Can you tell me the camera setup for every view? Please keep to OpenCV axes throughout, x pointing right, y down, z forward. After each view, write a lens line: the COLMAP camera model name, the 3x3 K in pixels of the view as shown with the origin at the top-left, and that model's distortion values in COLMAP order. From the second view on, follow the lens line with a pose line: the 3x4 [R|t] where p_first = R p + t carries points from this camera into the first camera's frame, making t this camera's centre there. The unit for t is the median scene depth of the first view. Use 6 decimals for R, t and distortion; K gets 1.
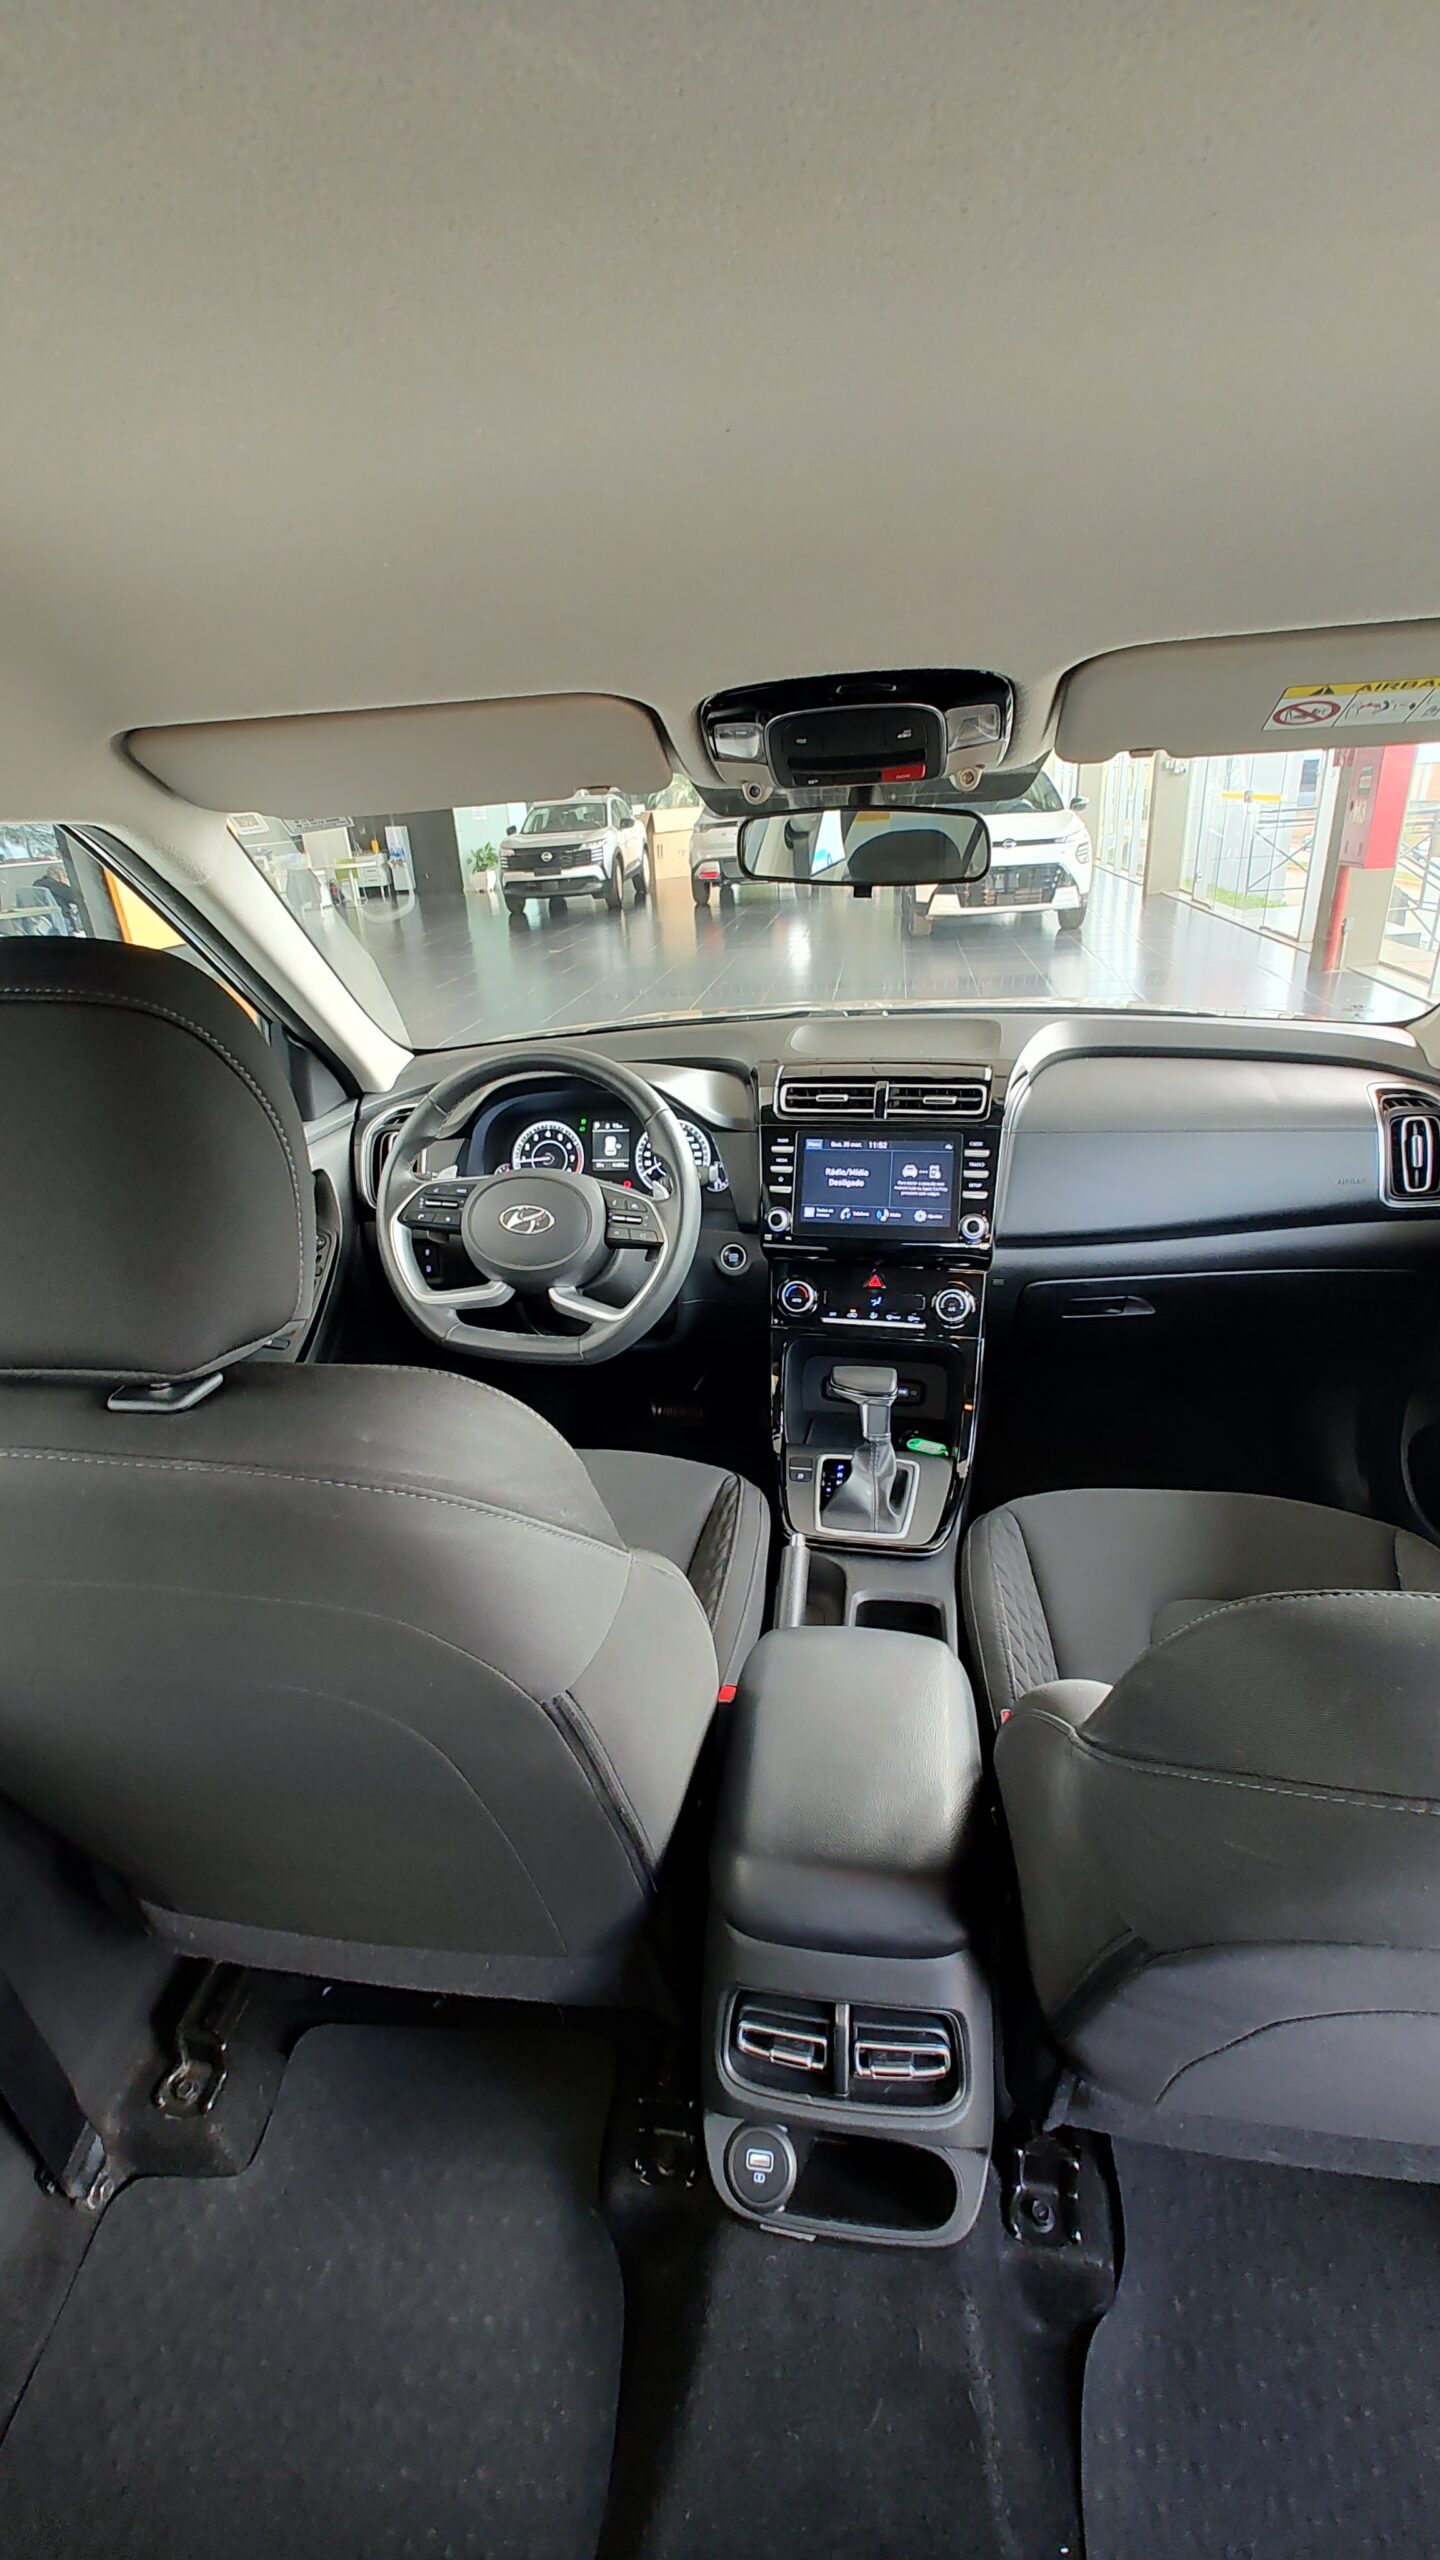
lens RADIAL K [[1054.8, 0, 711.3], [0, 1054.8, 1281.7], [0, 0, 1]] dist [-0.020863, 0.000284]
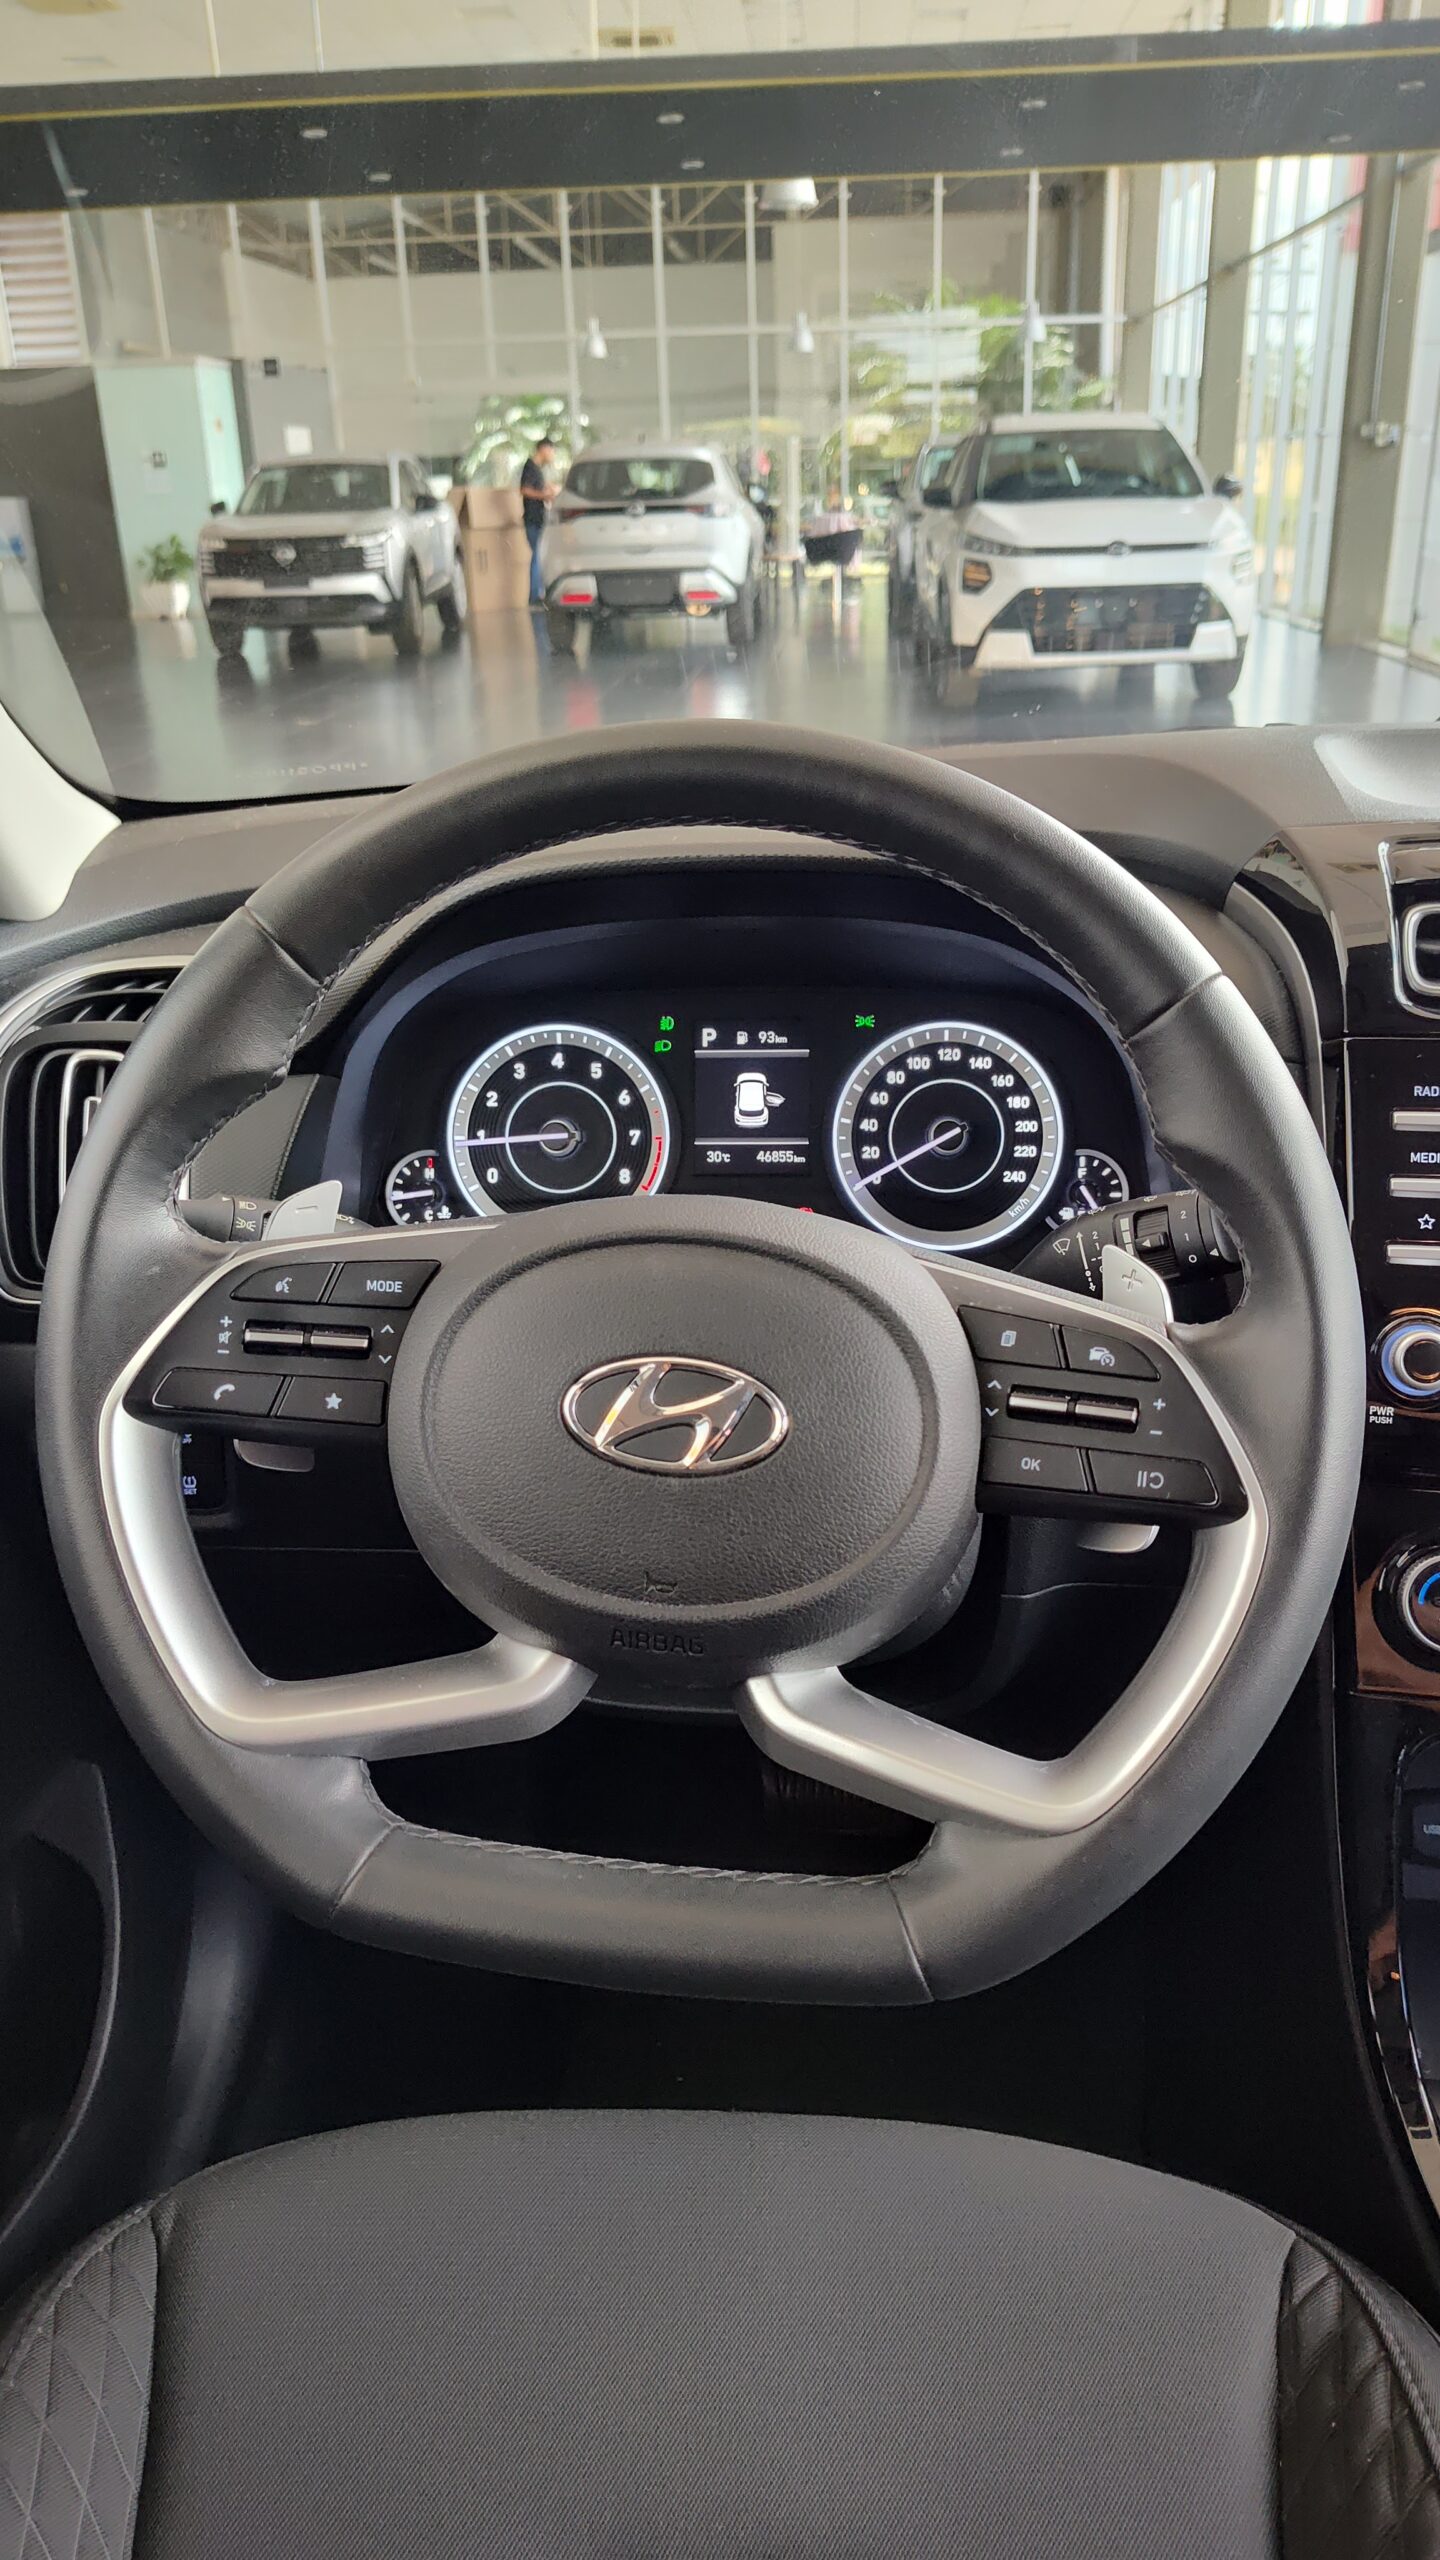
lens RADIAL K [[1734.4, 0, 693.2], [0, 1734.4, 1285.6], [0, 0, 1]] dist [0.029963, -0.053803]
pose [[0.996421, -0.004631, 0.084402, -0.188995], [0.005080, 0.999974, -0.005116, -0.080437], [-0.084376, 0.005526, 0.996419, 0.547374]]
